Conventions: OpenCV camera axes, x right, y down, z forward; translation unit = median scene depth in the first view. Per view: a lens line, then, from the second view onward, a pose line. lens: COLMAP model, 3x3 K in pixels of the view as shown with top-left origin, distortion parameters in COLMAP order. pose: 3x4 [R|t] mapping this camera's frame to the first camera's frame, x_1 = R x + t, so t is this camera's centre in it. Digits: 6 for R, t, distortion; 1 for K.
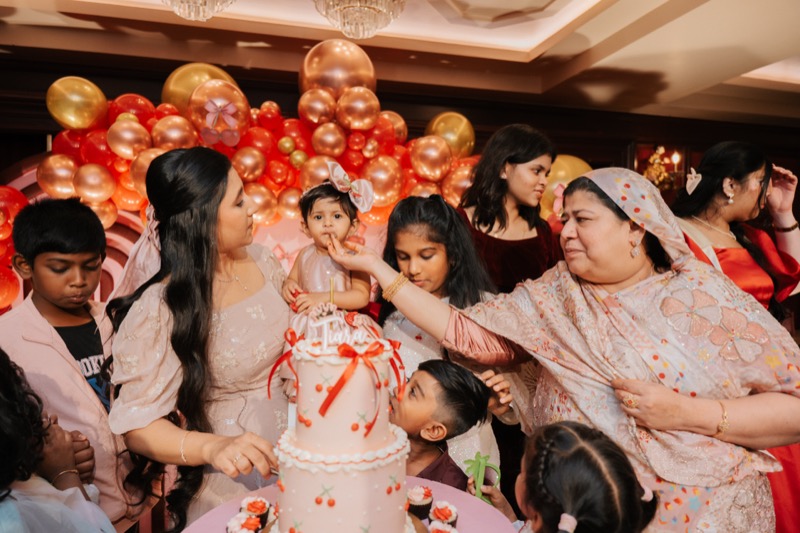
lens RADIAL K [[537.1, 0, 399.8], [0, 537.1, 266.9], [0, 0, 1]] dist [0.033975, -0.043764]
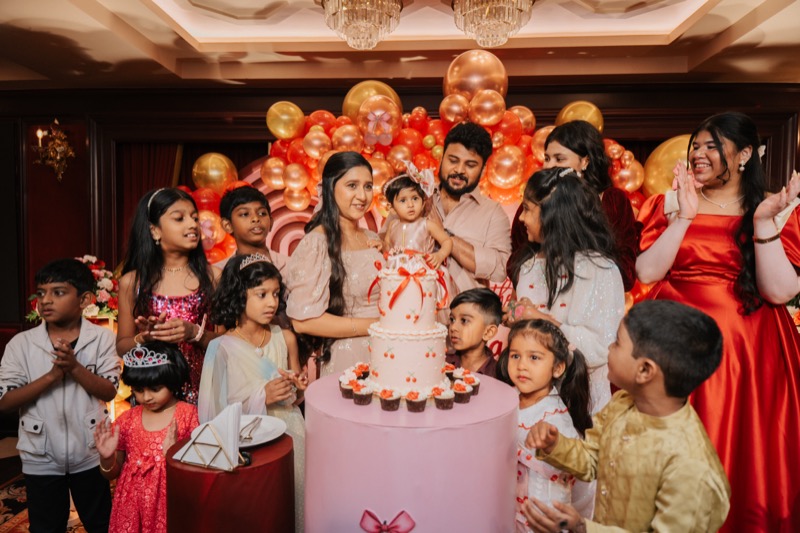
lens RADIAL K [[524.0, 0, 400.4], [0, 524.0, 267.0], [0, 0, 1]] dist [0.039046, -0.043615]
pose [[0.941521, 0.025335, -0.336000, 0.146964], [-0.014696, 0.999308, 0.034168, 0.026559], [0.336633, -0.027232, 0.941242, -0.189196]]
